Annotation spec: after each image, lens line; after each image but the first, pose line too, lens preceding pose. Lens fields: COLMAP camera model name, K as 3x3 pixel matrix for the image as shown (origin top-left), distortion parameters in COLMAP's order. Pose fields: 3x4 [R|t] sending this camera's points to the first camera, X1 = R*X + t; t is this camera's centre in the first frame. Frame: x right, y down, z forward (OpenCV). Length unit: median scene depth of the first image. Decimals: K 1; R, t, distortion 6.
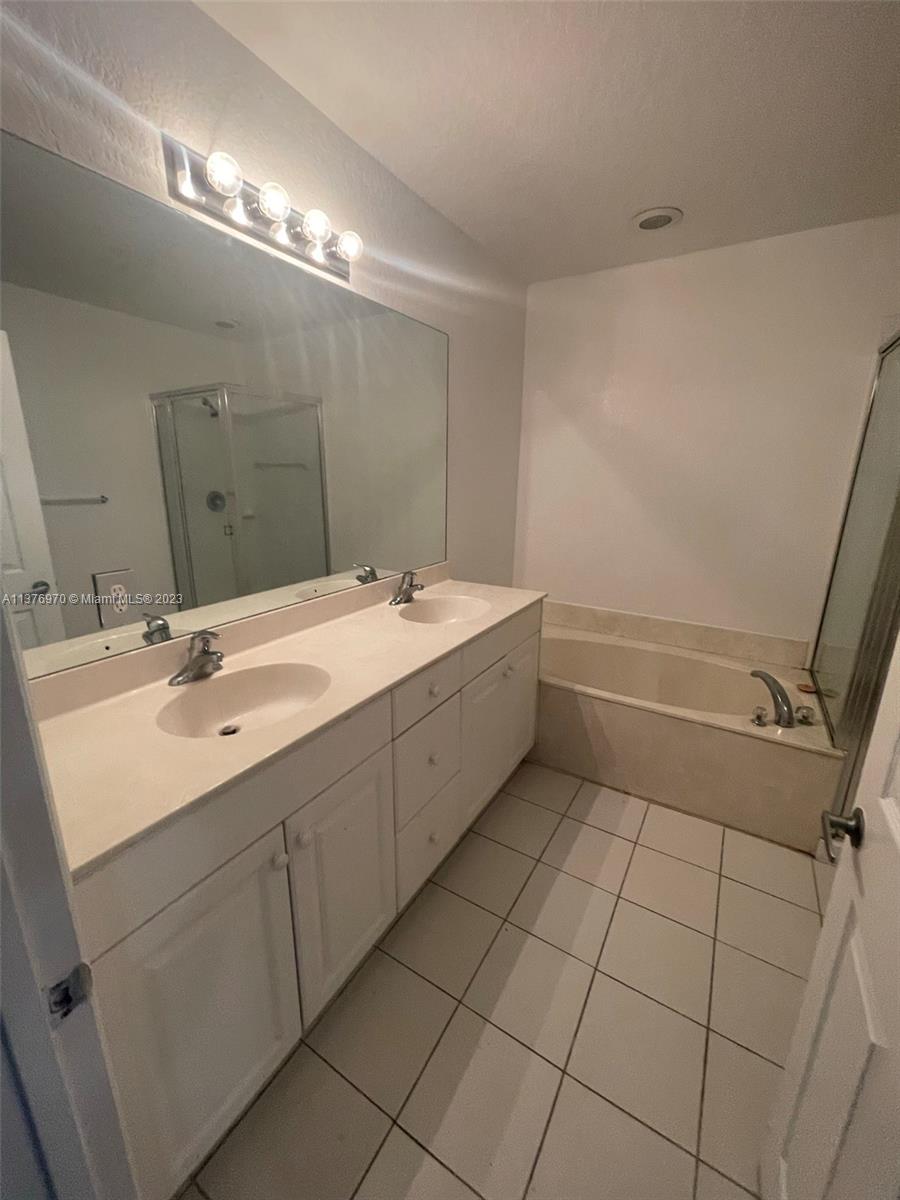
lens RADIAL K [[481.4, 0, 449.5], [0, 481.4, 597.1], [0, 0, 1]] dist [-0.009454, -0.000050]
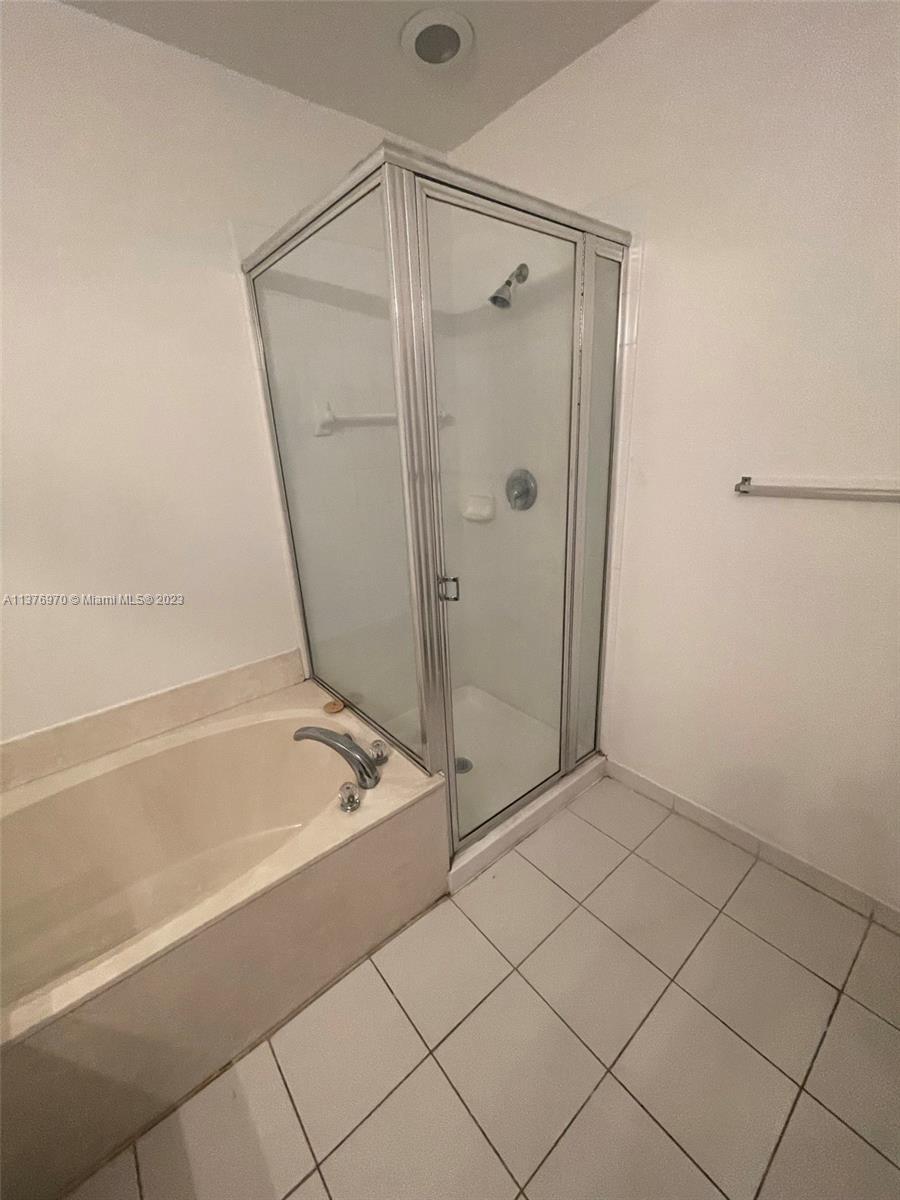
lens RADIAL K [[481.4, 0, 450.9], [0, 481.4, 596.6], [0, 0, 1]] dist [-0.009454, -0.000050]
pose [[0.332691, -0.337268, 0.880663, 0.169610], [0.295369, 0.924138, 0.242335, -0.125172], [-0.895586, 0.179498, 0.407071, 0.485656]]
